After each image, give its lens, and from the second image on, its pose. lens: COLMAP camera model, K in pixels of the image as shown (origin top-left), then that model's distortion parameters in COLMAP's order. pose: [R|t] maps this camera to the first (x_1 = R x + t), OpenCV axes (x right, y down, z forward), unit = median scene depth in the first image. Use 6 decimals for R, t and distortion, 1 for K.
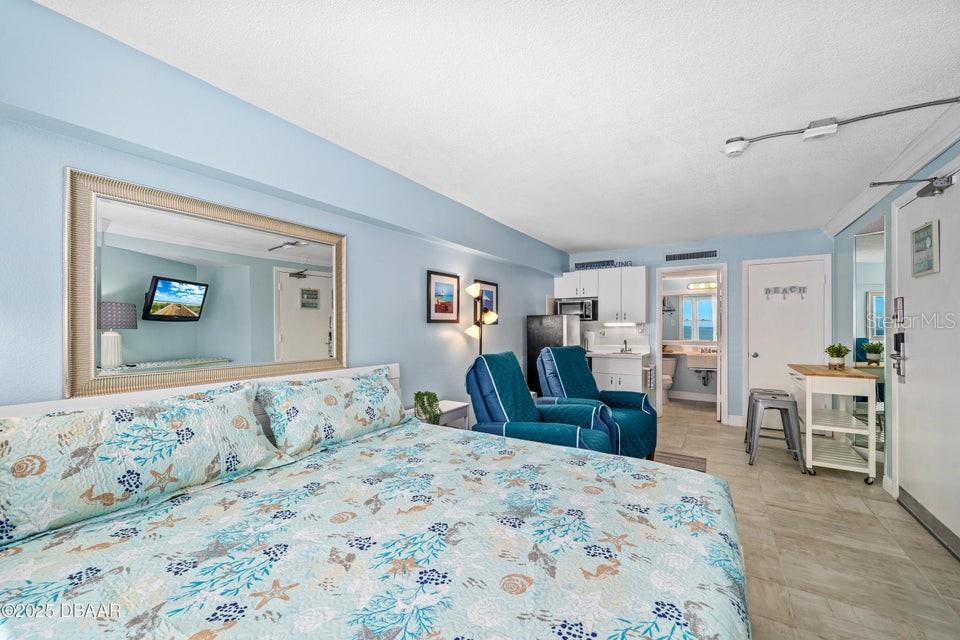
lens RADIAL K [[379.8, 0, 476.4], [0, 379.8, 325.4], [0, 0, 1]] dist [-0.004829, -0.000029]
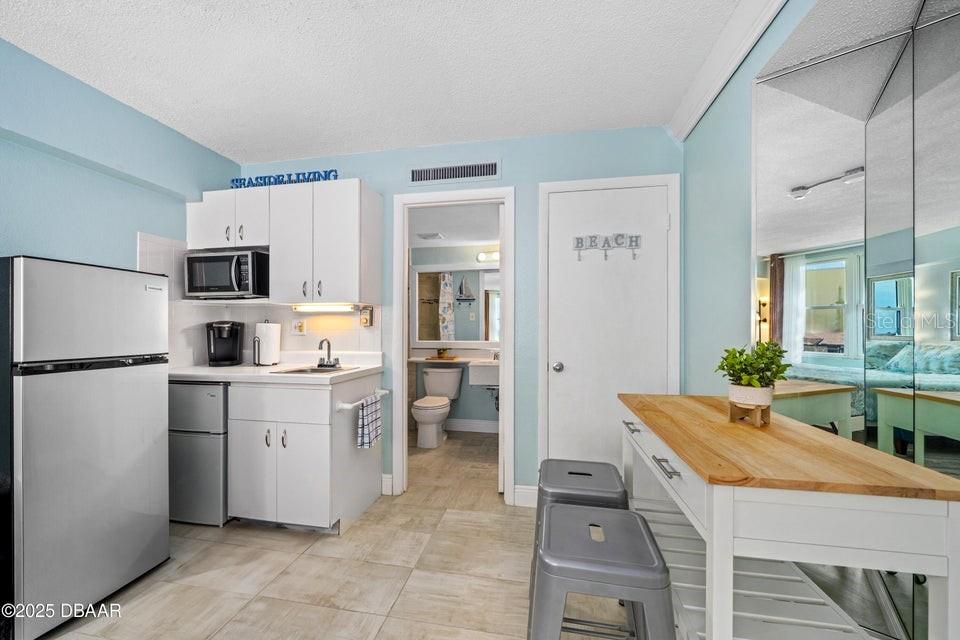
lens RADIAL K [[379.8, 0, 476.4], [0, 379.8, 325.4], [0, 0, 1]] dist [-0.004829, -0.000029]
pose [[0.923276, 0.008705, 0.384039, 0.415540], [-0.006844, 0.999957, -0.006210, 0.023895], [-0.384077, 0.003105, 0.923296, 0.542414]]
